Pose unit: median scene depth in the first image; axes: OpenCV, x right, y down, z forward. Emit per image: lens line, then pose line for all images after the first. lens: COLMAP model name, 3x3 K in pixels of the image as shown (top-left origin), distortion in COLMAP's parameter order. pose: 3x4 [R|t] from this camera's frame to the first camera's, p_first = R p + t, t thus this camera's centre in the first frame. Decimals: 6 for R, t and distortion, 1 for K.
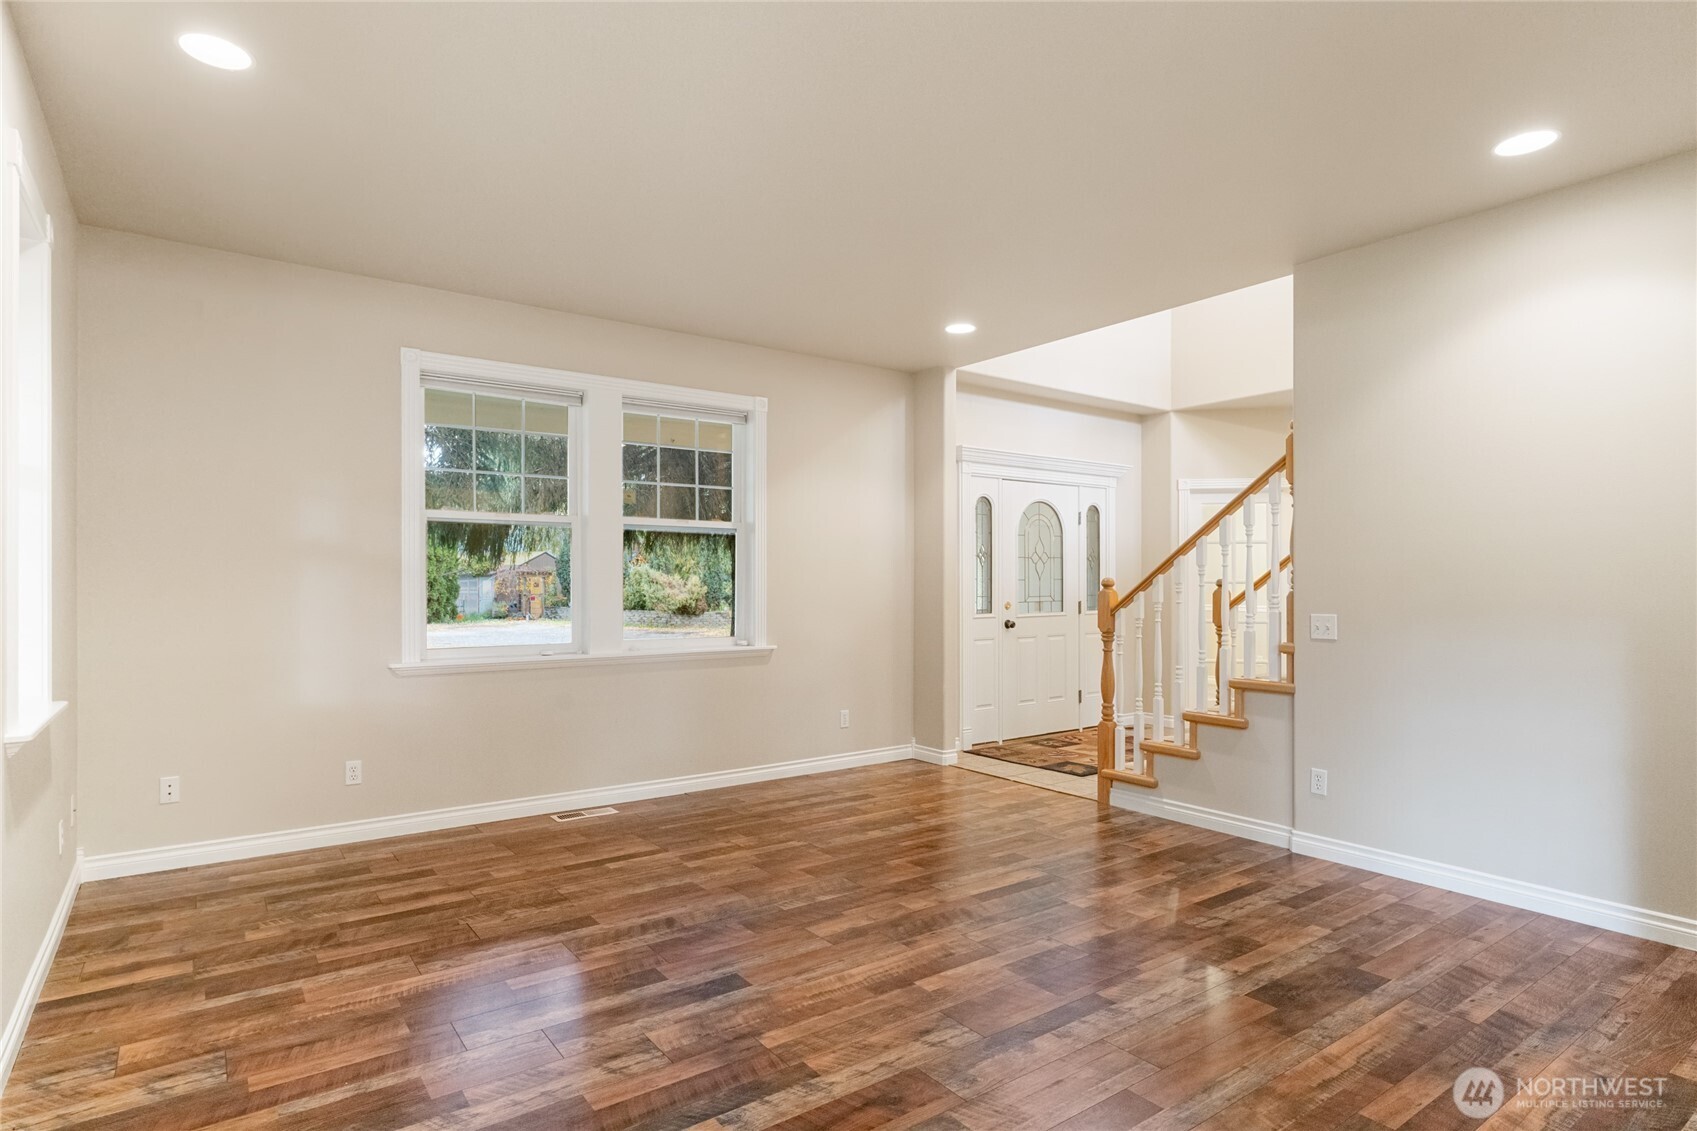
lens RADIAL K [[880.9, 0, 844.6], [0, 880.9, 575.1], [0, 0, 1]] dist [0.001197, 0.000414]
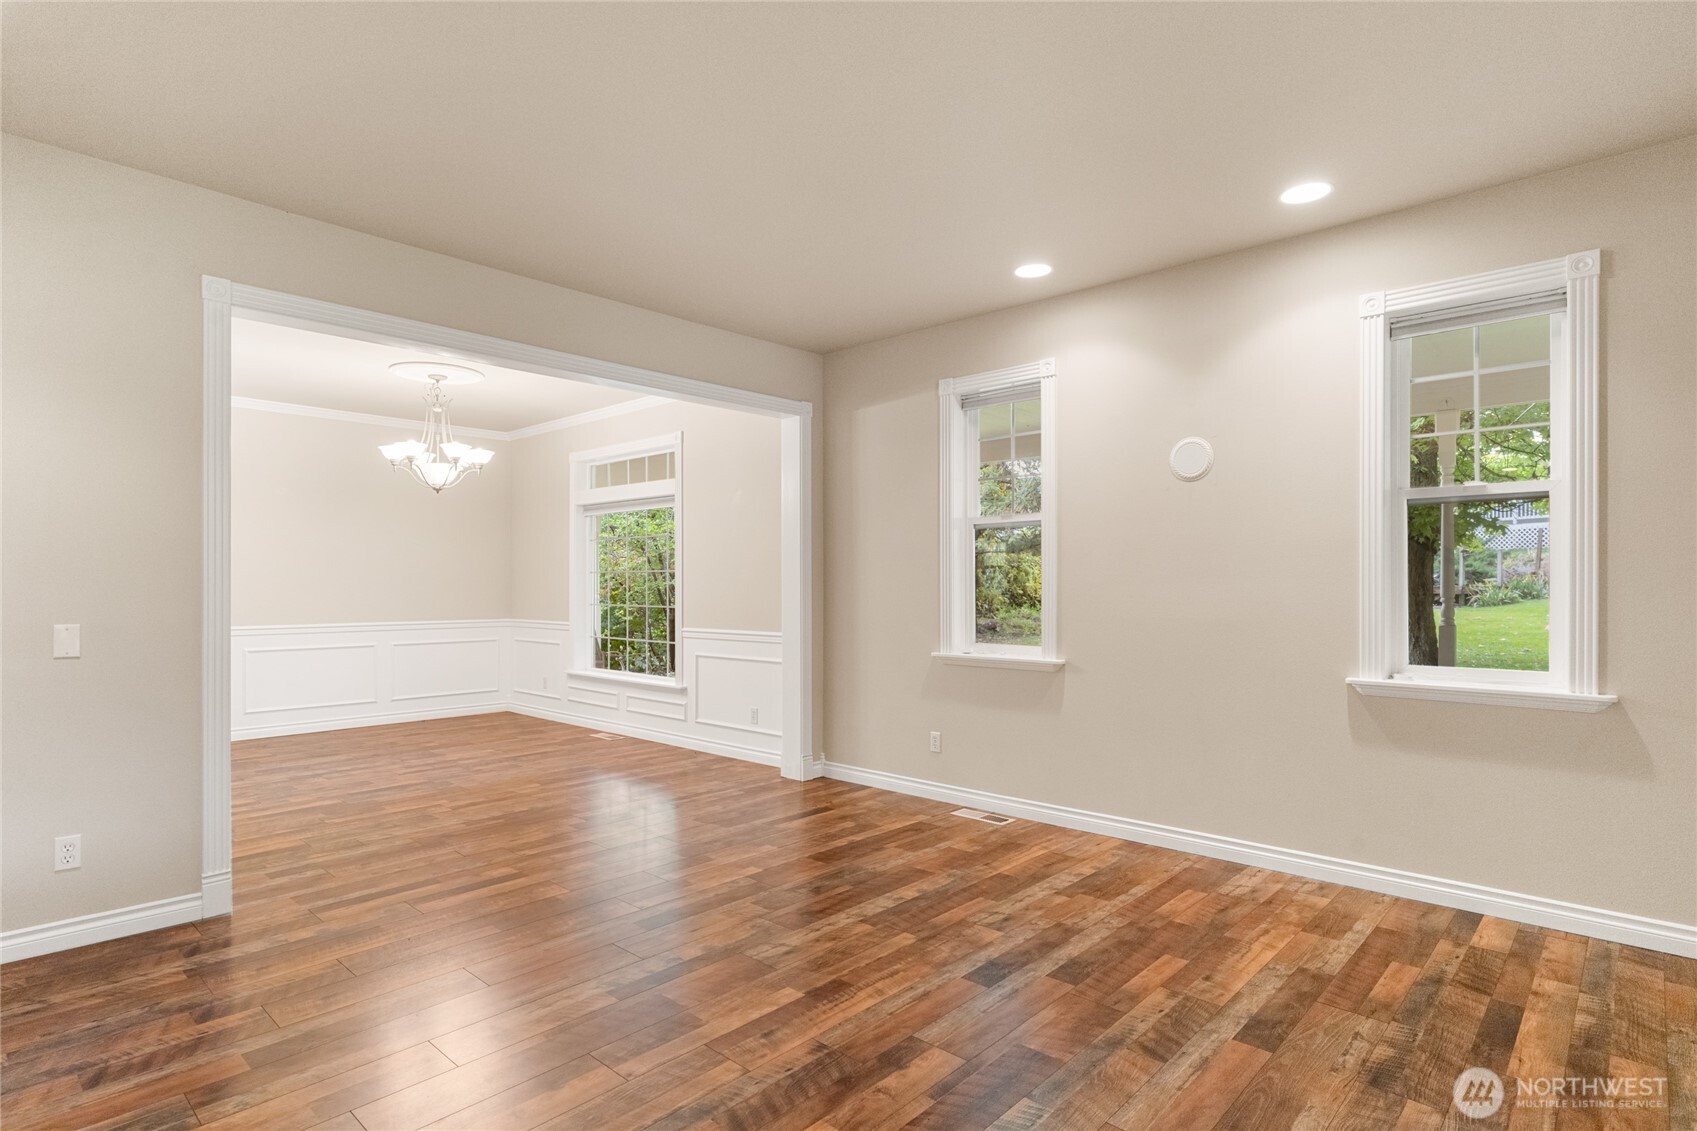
lens RADIAL K [[880.9, 0, 844.6], [0, 880.9, 575.1], [0, 0, 1]] dist [0.001197, 0.000414]
pose [[-0.981358, -0.004755, -0.192132, 0.221185], [-0.000315, 0.999732, -0.023135, 0.023303], [0.192190, -0.022643, -0.981096, 1.946771]]
